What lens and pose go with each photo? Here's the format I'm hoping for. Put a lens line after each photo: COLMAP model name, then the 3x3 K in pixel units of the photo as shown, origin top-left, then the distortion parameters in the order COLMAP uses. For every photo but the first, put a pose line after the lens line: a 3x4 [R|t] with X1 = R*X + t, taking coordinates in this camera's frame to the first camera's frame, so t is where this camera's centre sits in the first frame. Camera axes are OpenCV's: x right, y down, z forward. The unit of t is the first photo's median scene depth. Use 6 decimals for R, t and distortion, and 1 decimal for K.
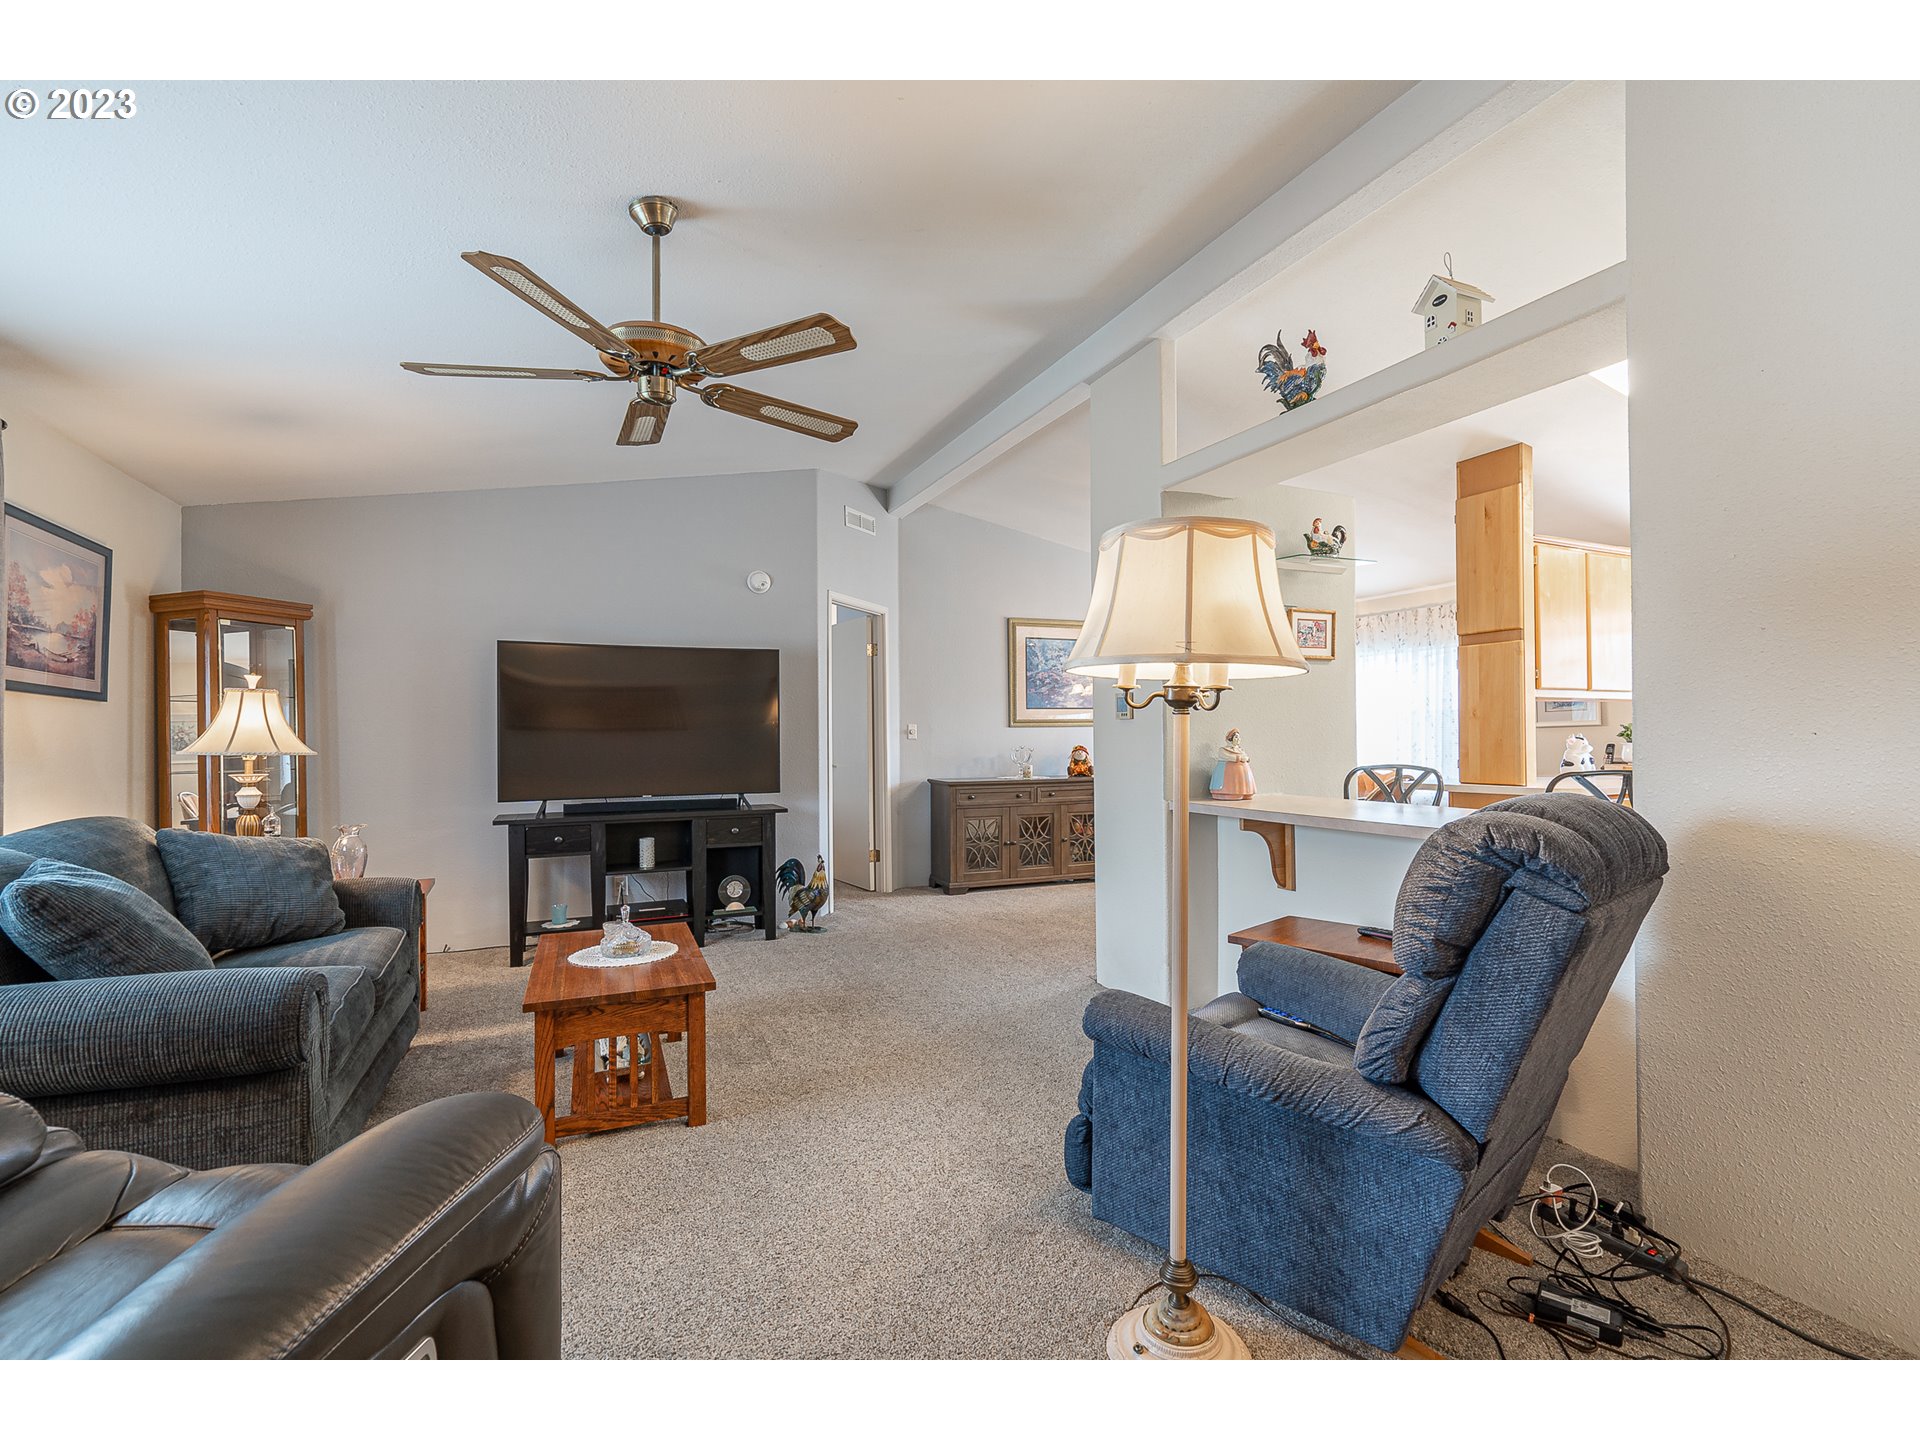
lens RADIAL K [[876.4, 0, 962.5], [0, 876.4, 714.9], [0, 0, 1]] dist [-0.002332, 0.000322]
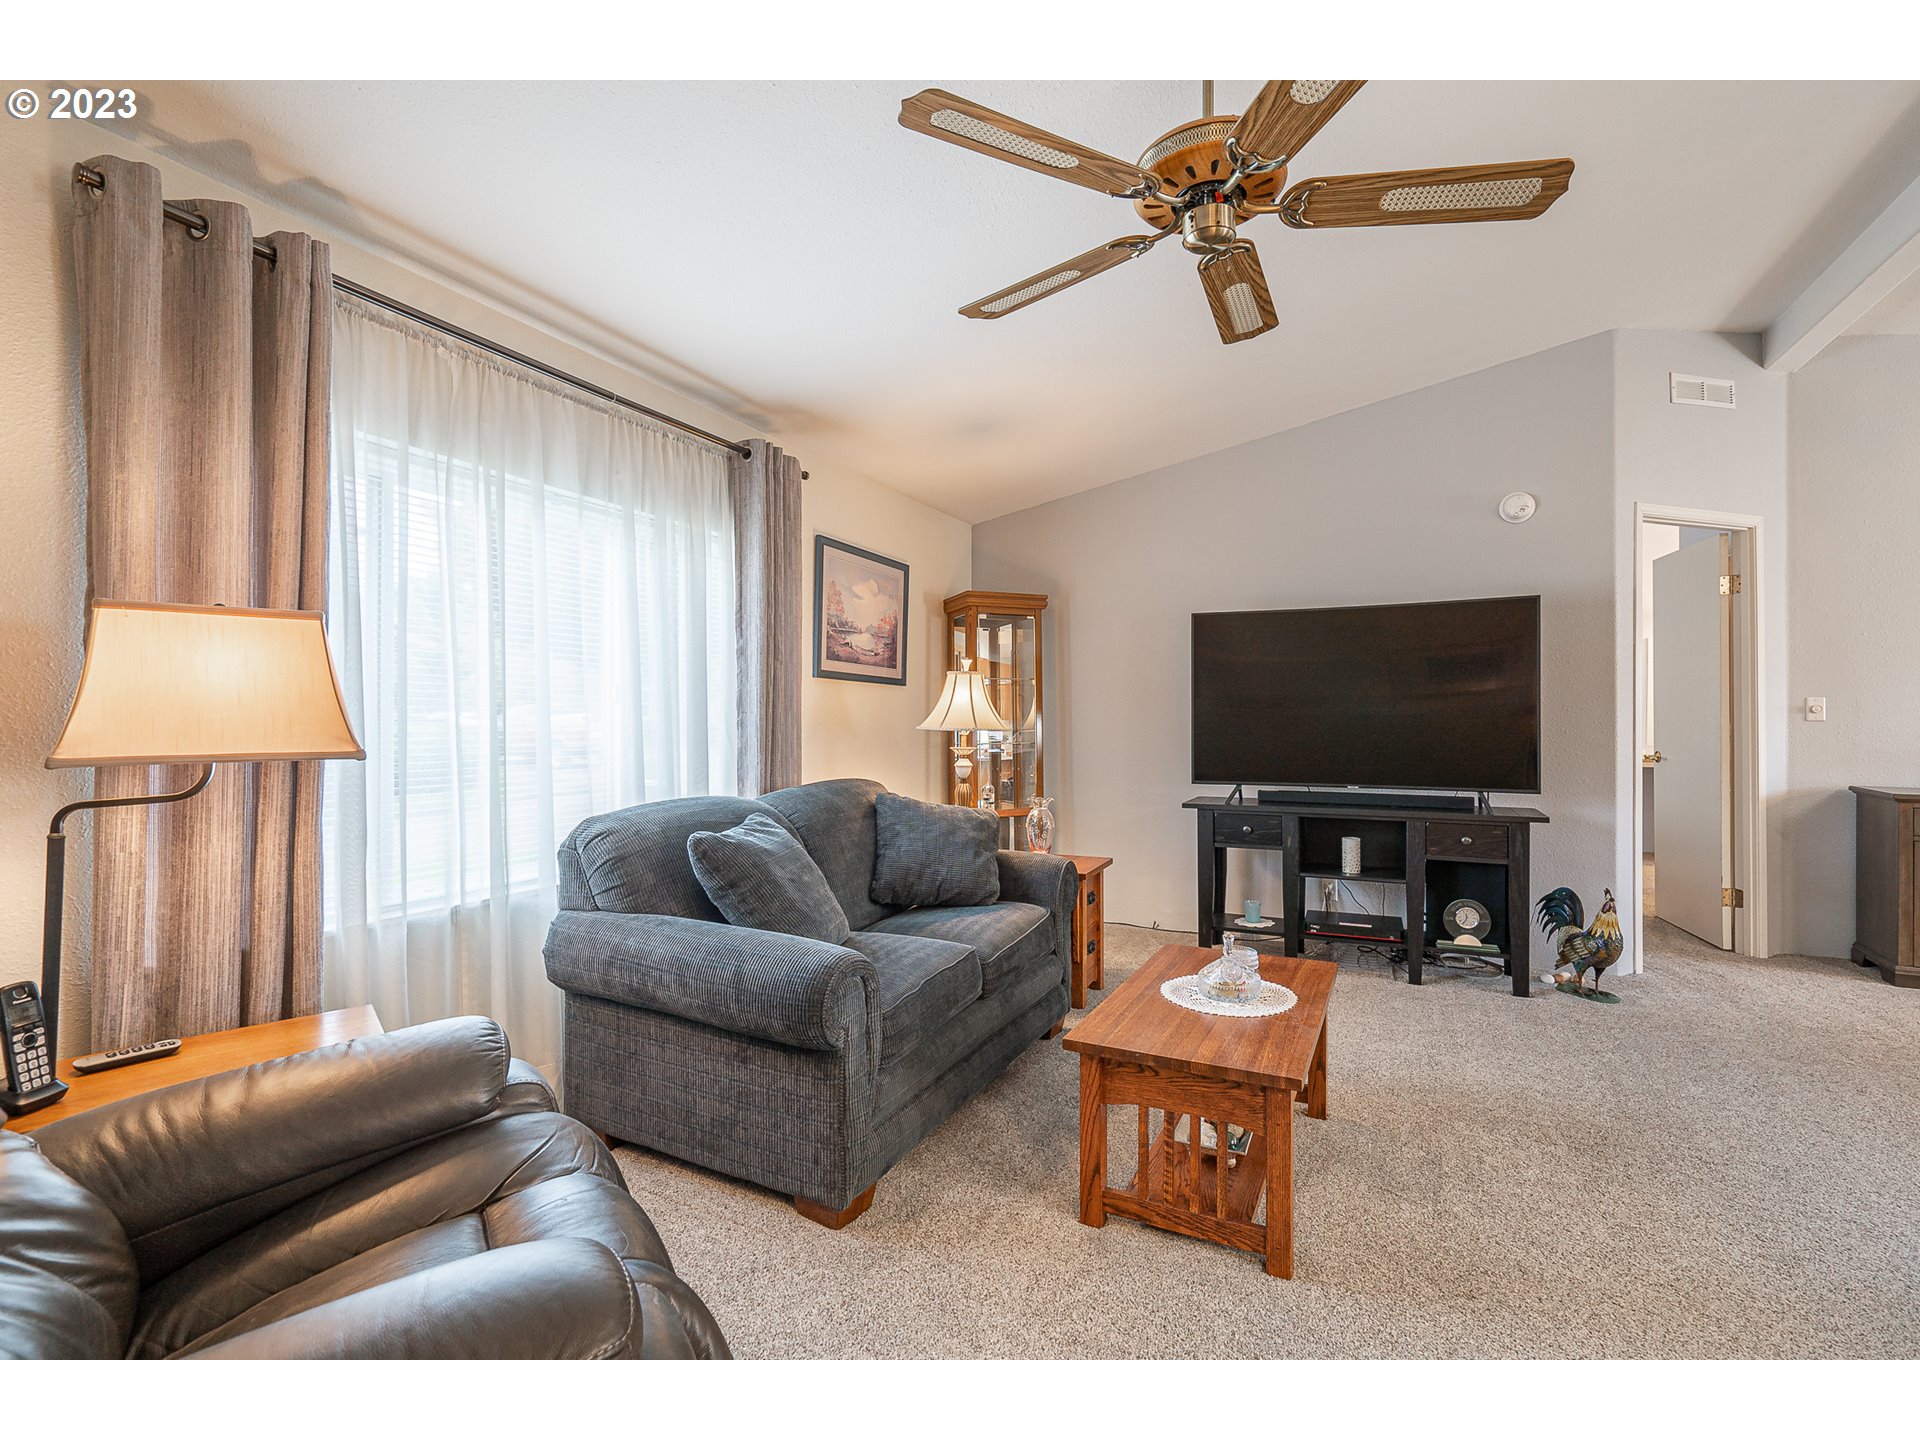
lens RADIAL K [[876.4, 0, 962.5], [0, 876.4, 714.9], [0, 0, 1]] dist [-0.002332, 0.000322]
pose [[0.650263, 0.004312, -0.759697, 0.031158], [0.015231, 0.999709, 0.018711, 0.003452], [0.759557, -0.023739, 0.650008, 0.190540]]
